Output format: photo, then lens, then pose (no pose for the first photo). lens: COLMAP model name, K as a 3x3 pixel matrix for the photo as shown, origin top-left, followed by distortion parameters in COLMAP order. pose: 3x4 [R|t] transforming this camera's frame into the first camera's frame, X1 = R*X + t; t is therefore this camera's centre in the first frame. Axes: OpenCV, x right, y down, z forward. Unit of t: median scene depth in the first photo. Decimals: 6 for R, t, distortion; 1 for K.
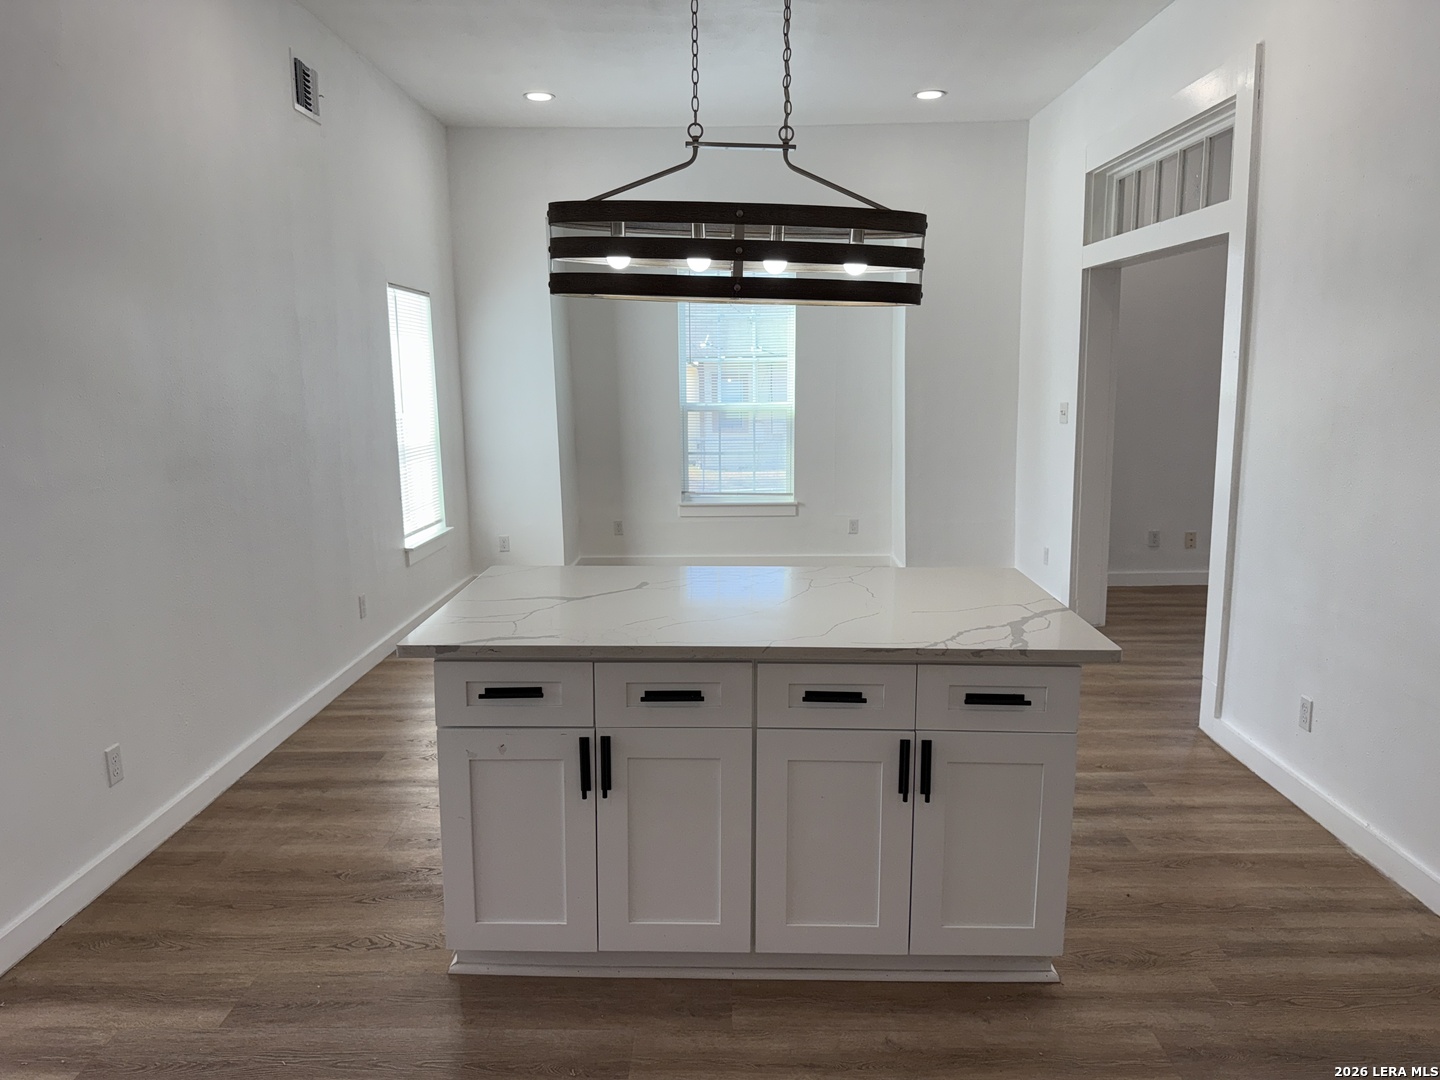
lens RADIAL K [[1026.8, 0, 720.0], [0, 1026.8, 540.0], [0, 0, 1]] dist [0.000786, 0.000981]
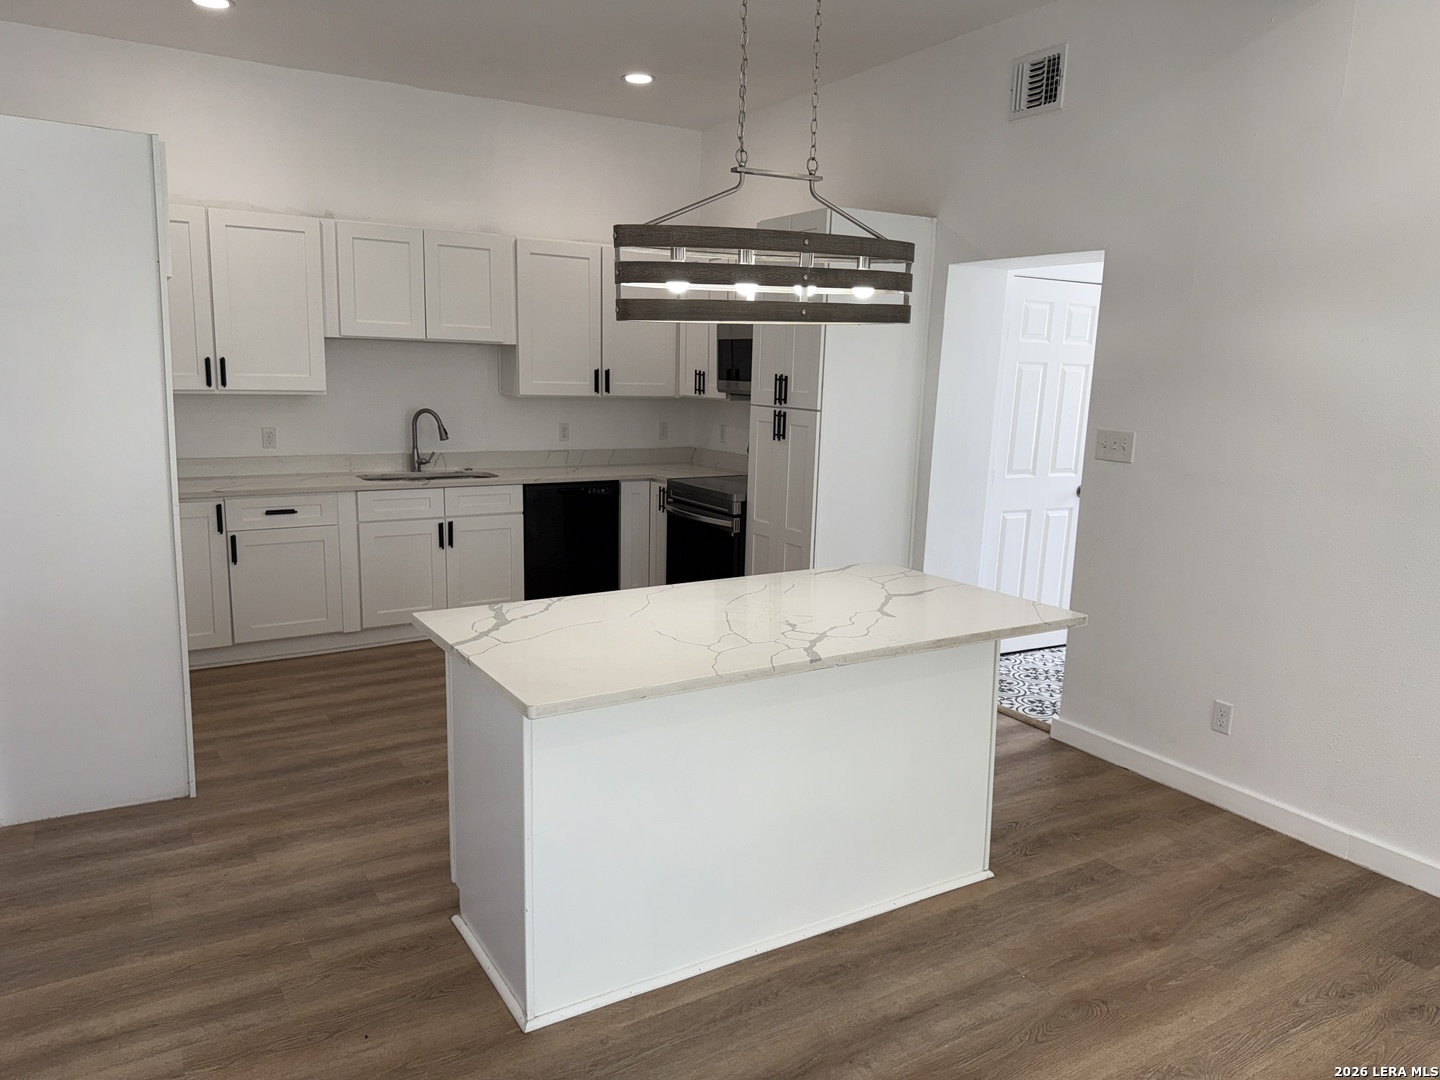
lens RADIAL K [[1020.7, 0, 740.7], [0, 1020.7, 557.7], [0, 0, 1]] dist [0.074625, -0.105341]
pose [[-0.836486, 0.083562, -0.541579, 0.545586], [-0.114569, 0.939796, 0.321960, -0.294553], [0.535877, 0.331363, -0.776553, 1.618103]]
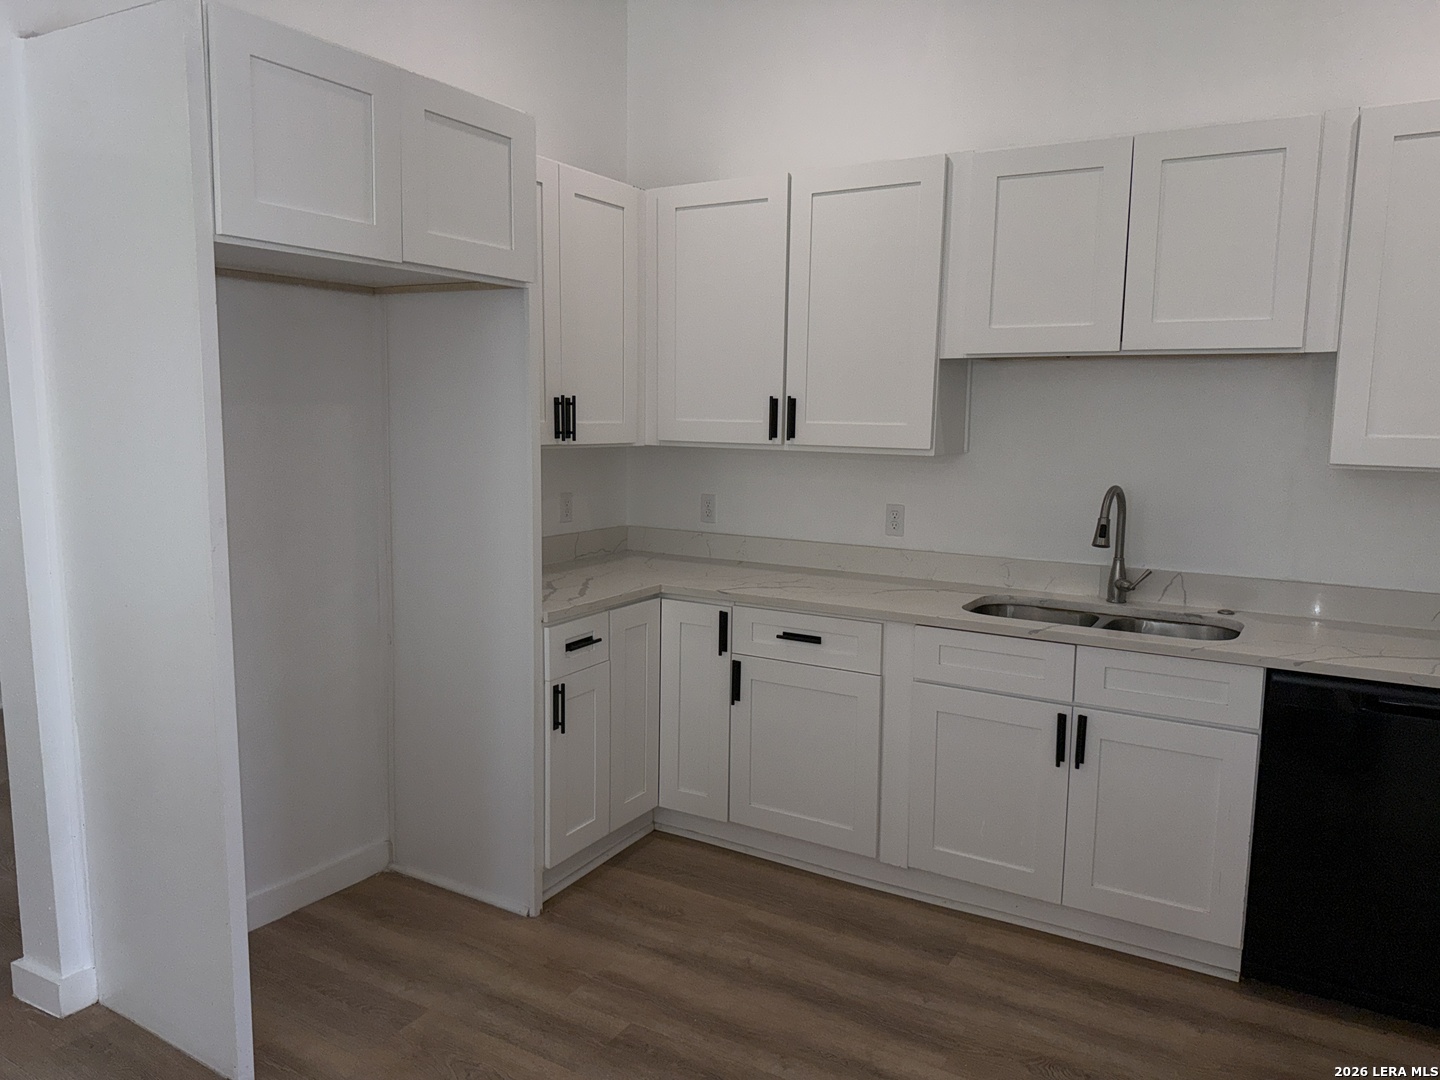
lens RADIAL K [[1026.3, 0, 720.0], [0, 1026.3, 540.0], [0, 0, 1]] dist [0.132171, -0.199057]
pose [[-0.863422, -0.073483, 0.499102, -0.186994], [0.072902, 0.960776, 0.267572, -0.119751], [-0.499187, 0.267413, -0.824198, 0.764795]]
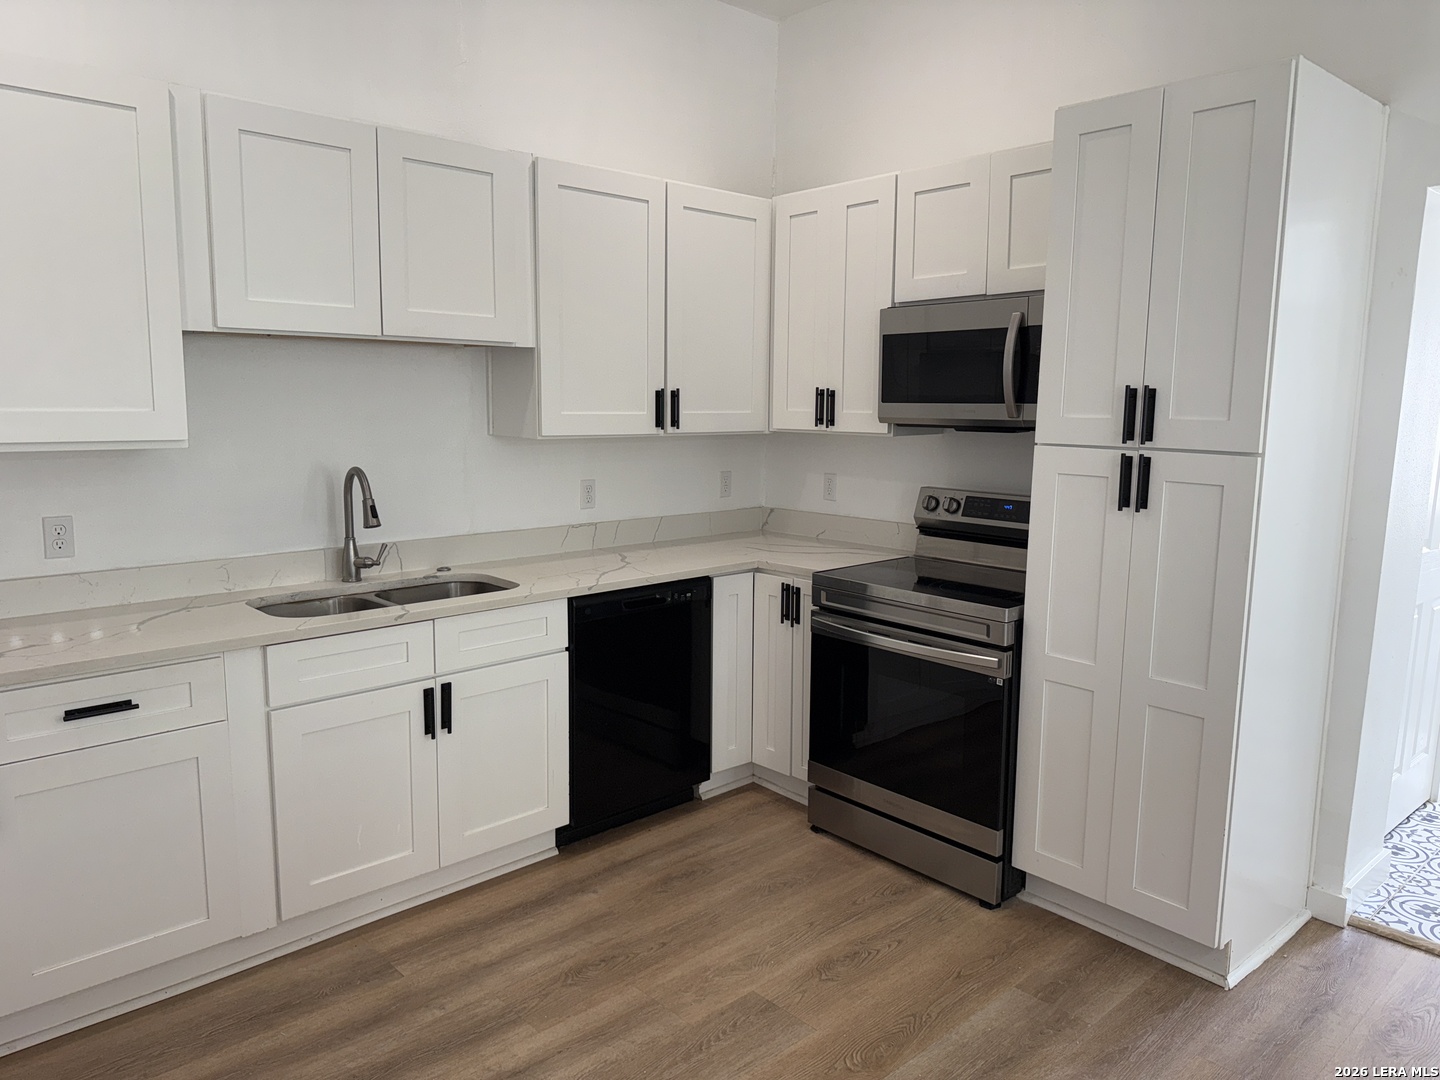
lens RADIAL K [[1026.3, 0, 720.0], [0, 1026.3, 540.0], [0, 0, 1]] dist [0.132171, -0.199057]
pose [[-0.730848, 0.093824, -0.676061, 0.433805], [-0.120389, 0.957257, 0.262994, -0.116418], [0.671839, 0.273599, -0.688314, 0.693862]]
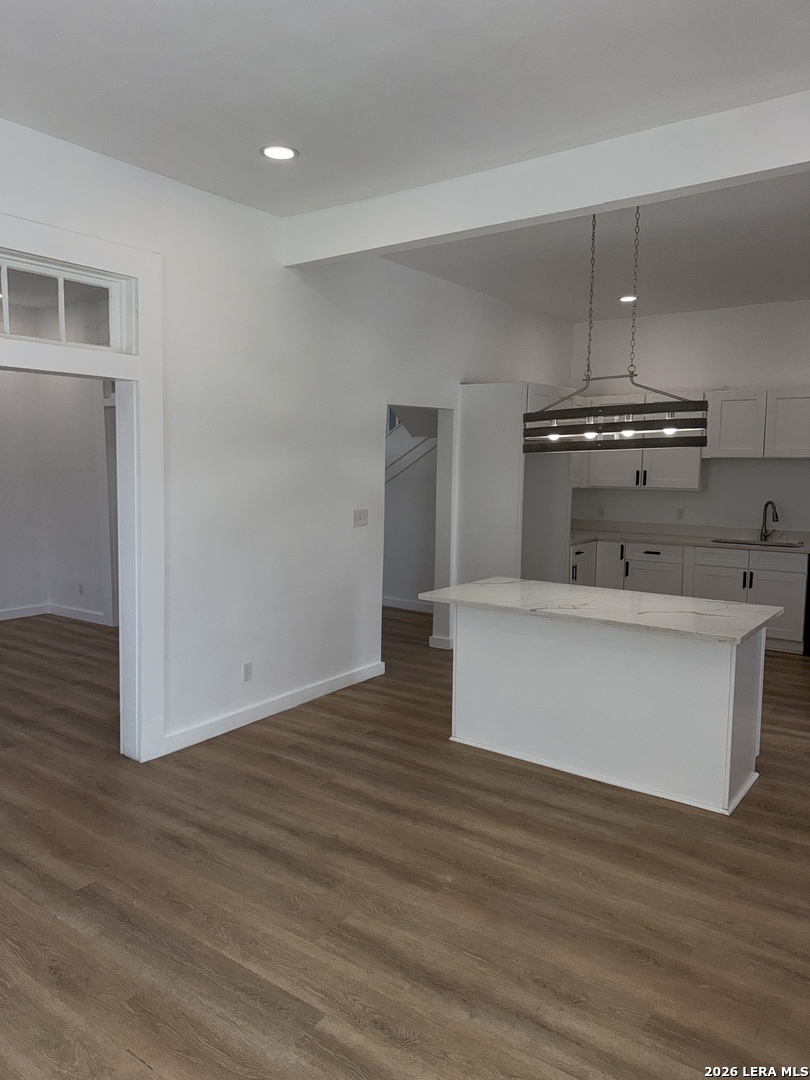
lens RADIAL K [[769.7, 0, 397.4], [0, 769.7, 538.7], [0, 0, 1]] dist [0.132171, -0.199057]
pose [[-0.815240, -0.064072, 0.575569, -0.465152], [0.091352, 0.967190, 0.237060, -0.404515], [-0.571873, 0.245840, -0.782639, 2.151085]]
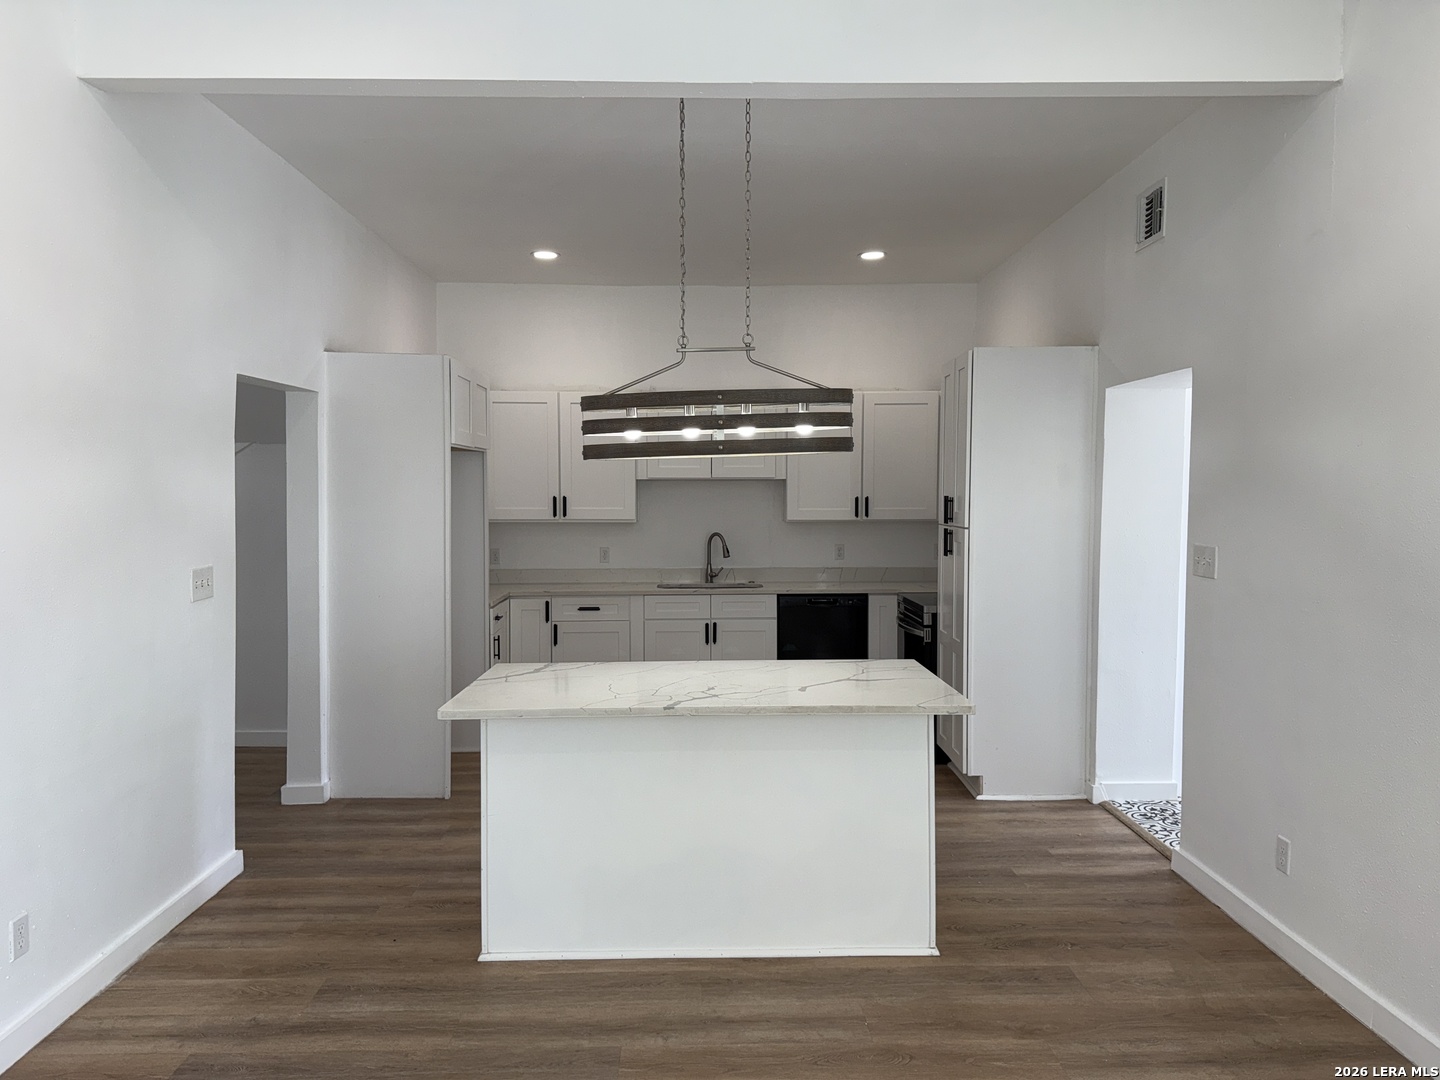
lens RADIAL K [[1026.3, 0, 720.0], [0, 1026.3, 540.0], [0, 0, 1]] dist [0.132171, -0.199057]
pose [[-0.999067, 0.006658, -0.042676, 0.066285], [-0.002594, 0.977015, 0.213157, -0.361243], [0.043114, 0.213069, -0.976085, 2.050631]]
